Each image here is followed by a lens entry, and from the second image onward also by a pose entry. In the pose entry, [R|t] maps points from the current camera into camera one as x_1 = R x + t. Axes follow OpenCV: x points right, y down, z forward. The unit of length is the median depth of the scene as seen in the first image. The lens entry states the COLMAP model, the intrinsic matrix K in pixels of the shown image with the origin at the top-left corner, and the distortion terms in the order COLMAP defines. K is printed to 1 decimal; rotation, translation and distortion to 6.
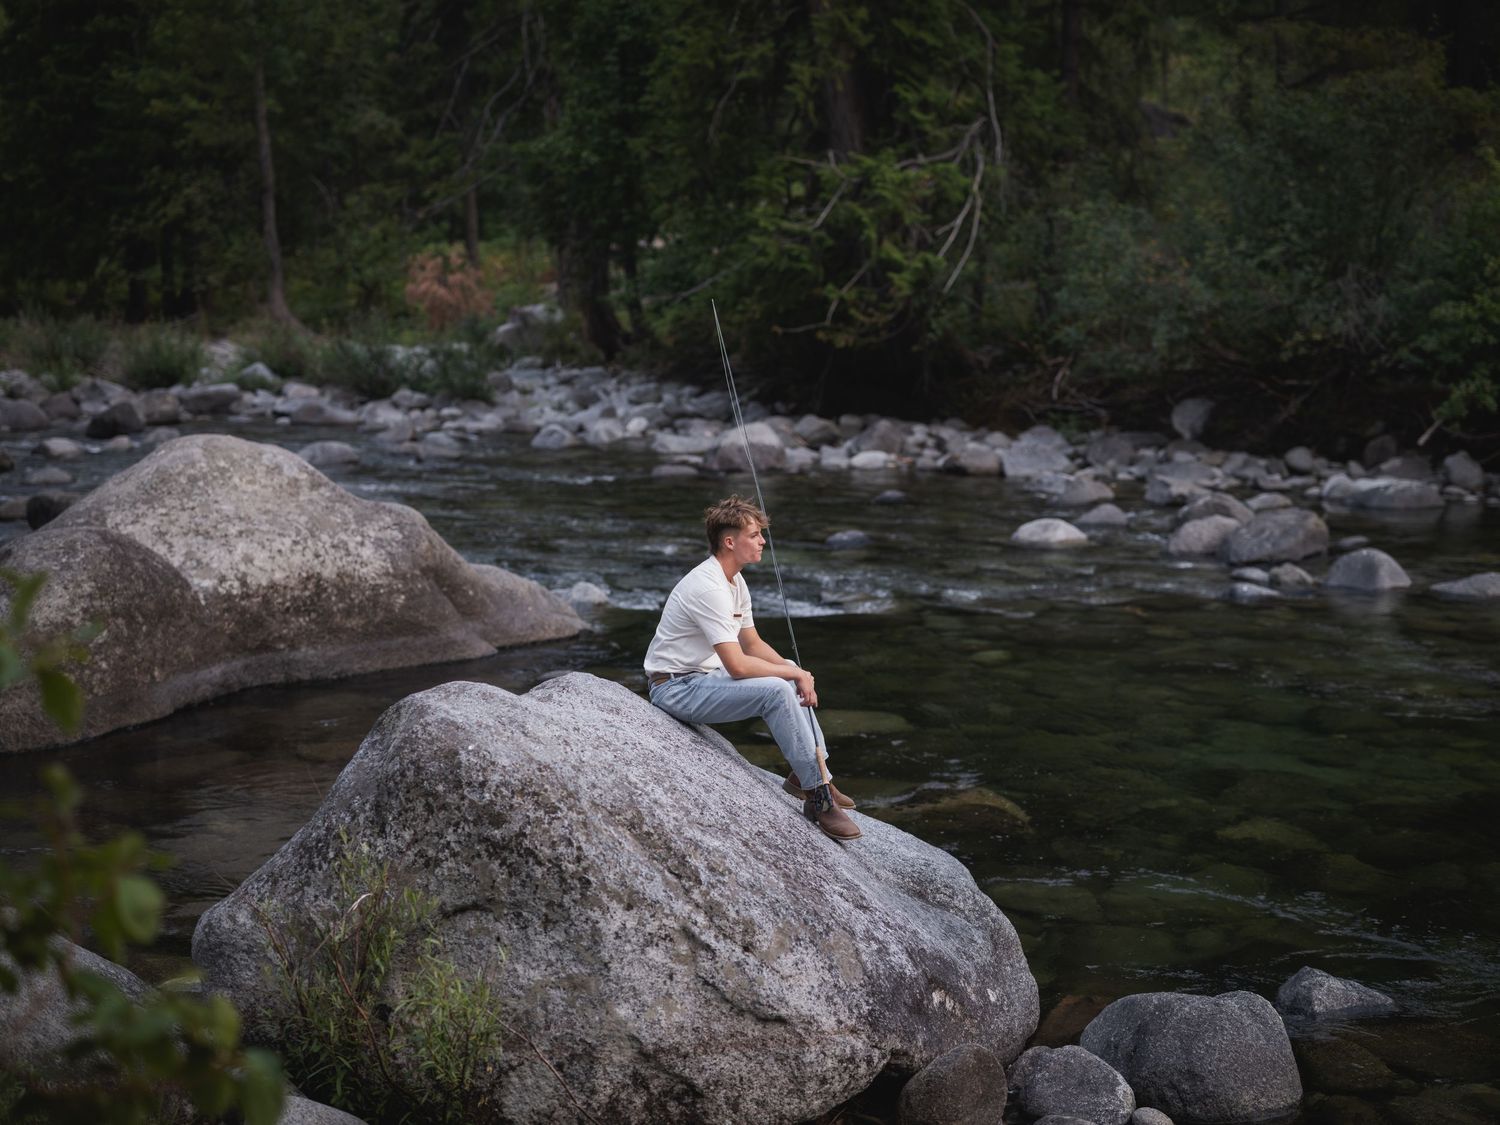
lens RADIAL K [[2743.4, 0, 749.8], [0, 2743.4, 566.7], [0, 0, 1]] dist [0.014814, 0.000000]
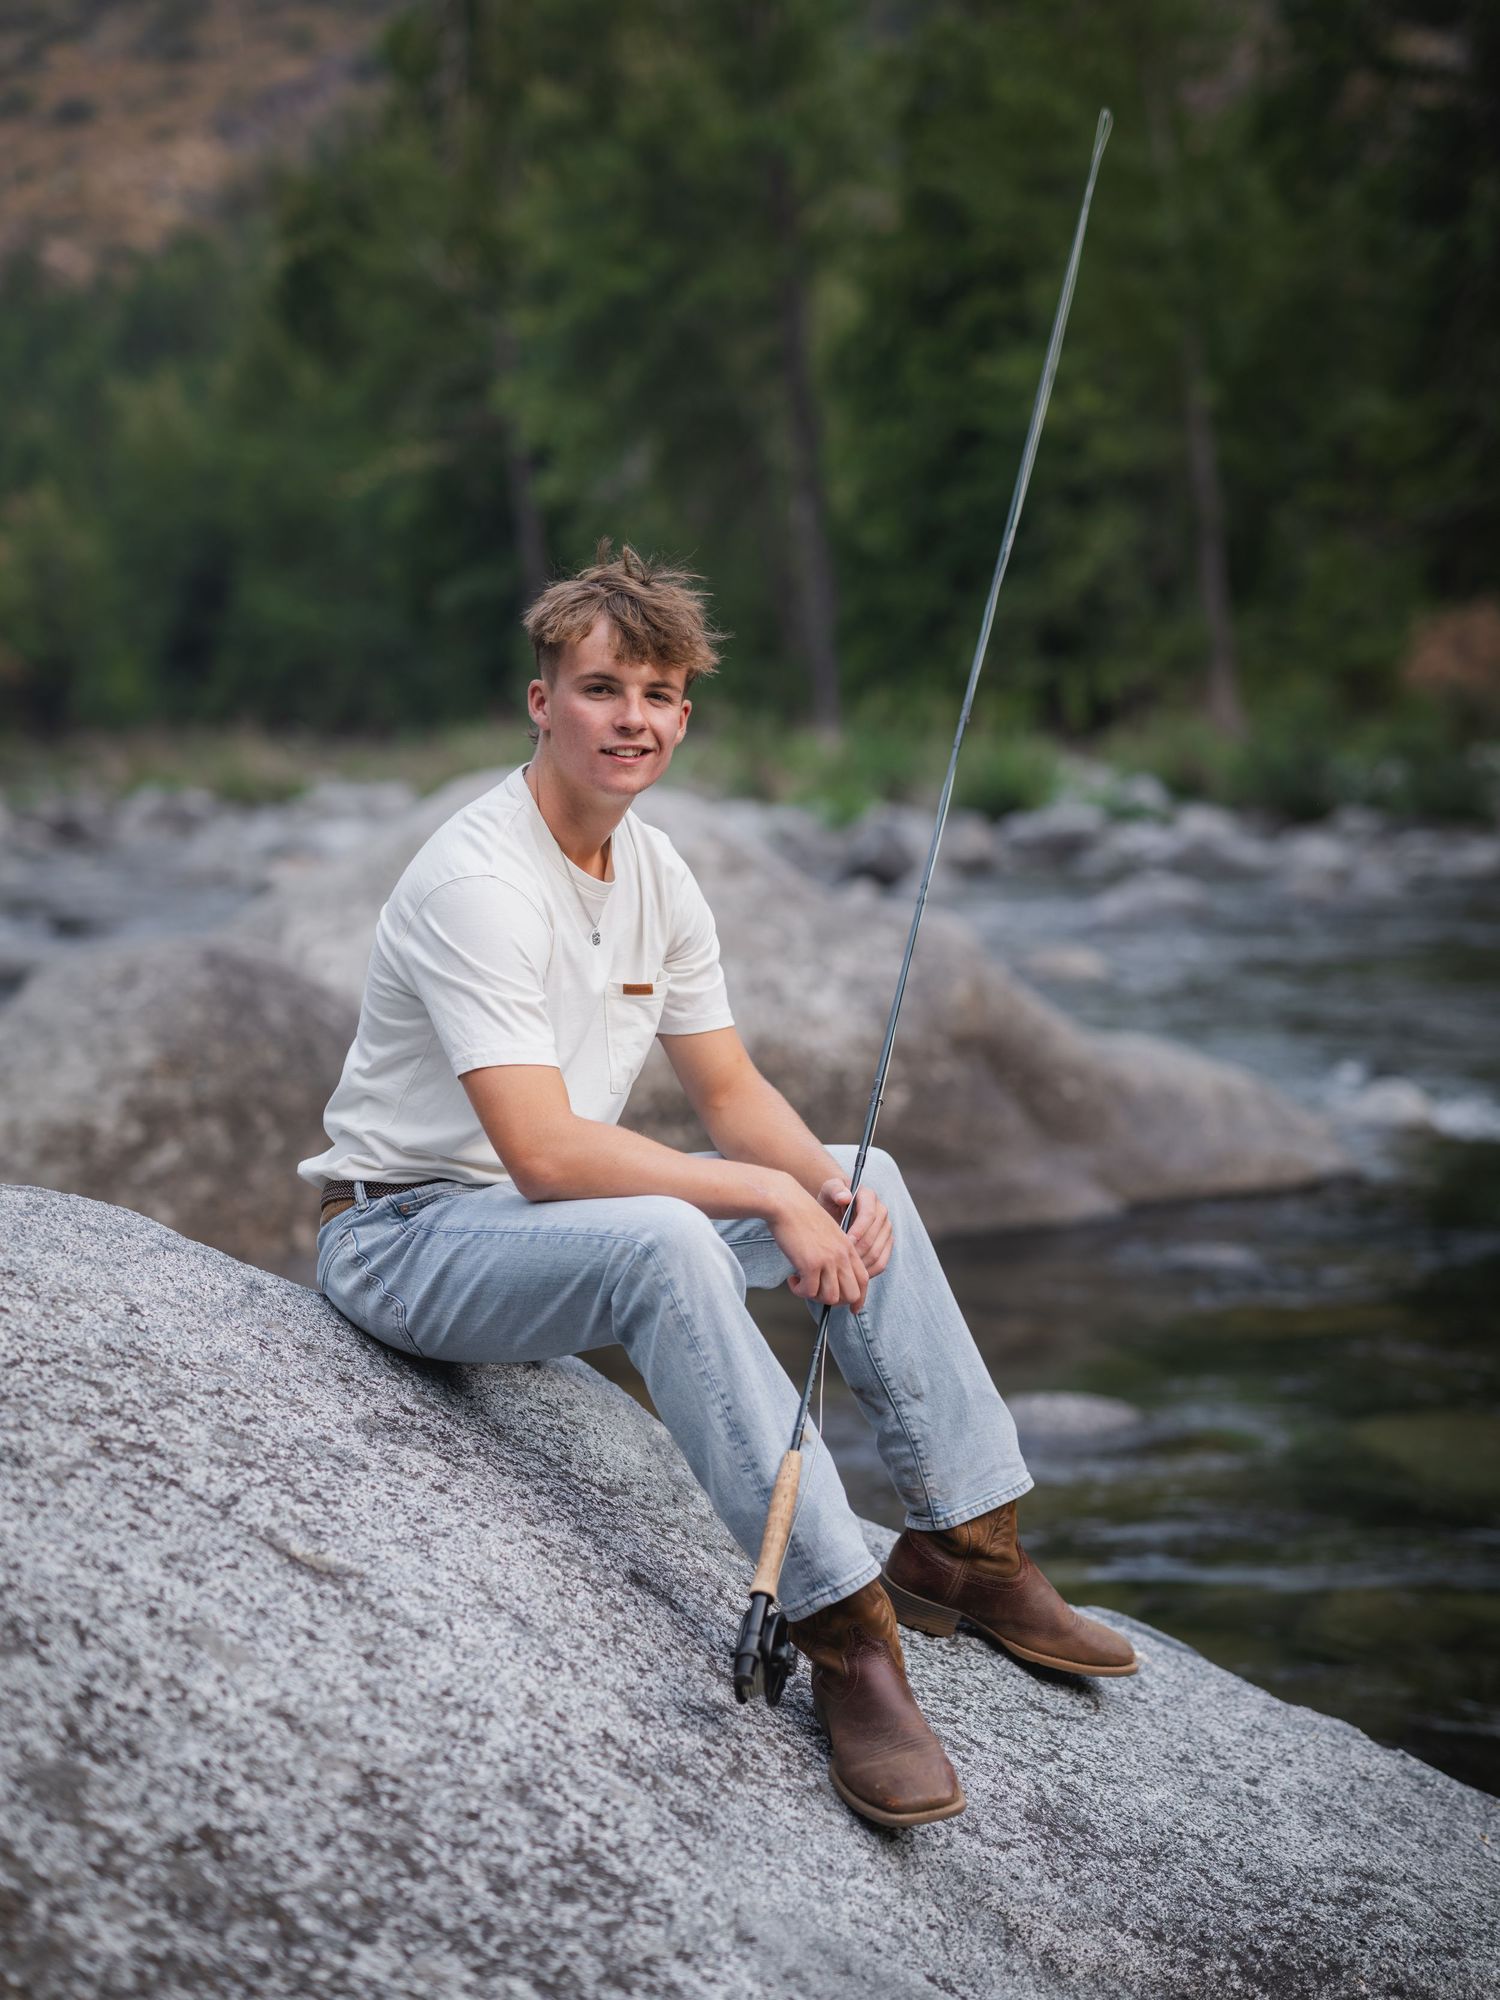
lens RADIAL K [[3865.8, 0, 757.5], [0, 3865.8, 1001.9], [0, 0, 1]] dist [0.050102, 0.000000]
pose [[0.943436, -0.004624, -0.331521, 0.088998], [-0.007045, 0.999397, -0.033989, 0.020743], [0.331478, 0.034402, 0.942835, 0.393644]]
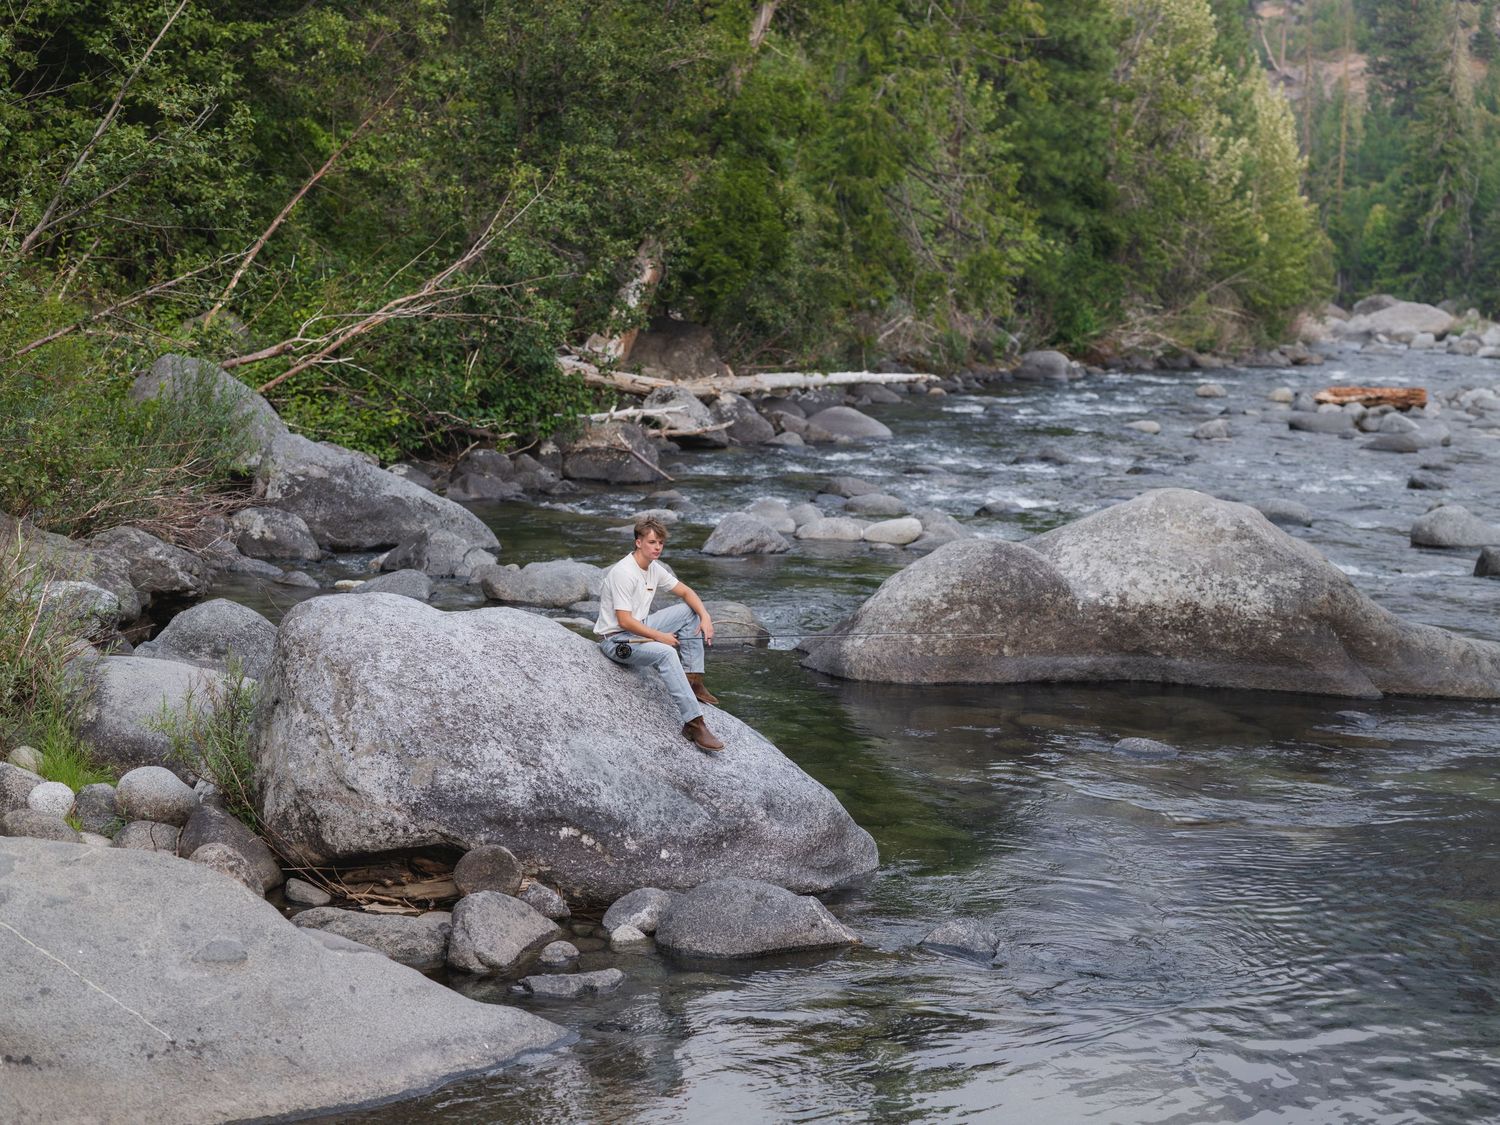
lens RADIAL K [[2743.4, 0, 757.2], [0, 2743.4, 562.3], [0, 0, 1]] dist [0.014814, 0.000000]
pose [[0.630231, 0.124741, -0.766321, 0.775114], [-0.140600, 0.989027, 0.045362, -0.051000], [0.763571, 0.079156, 0.640854, 0.019617]]
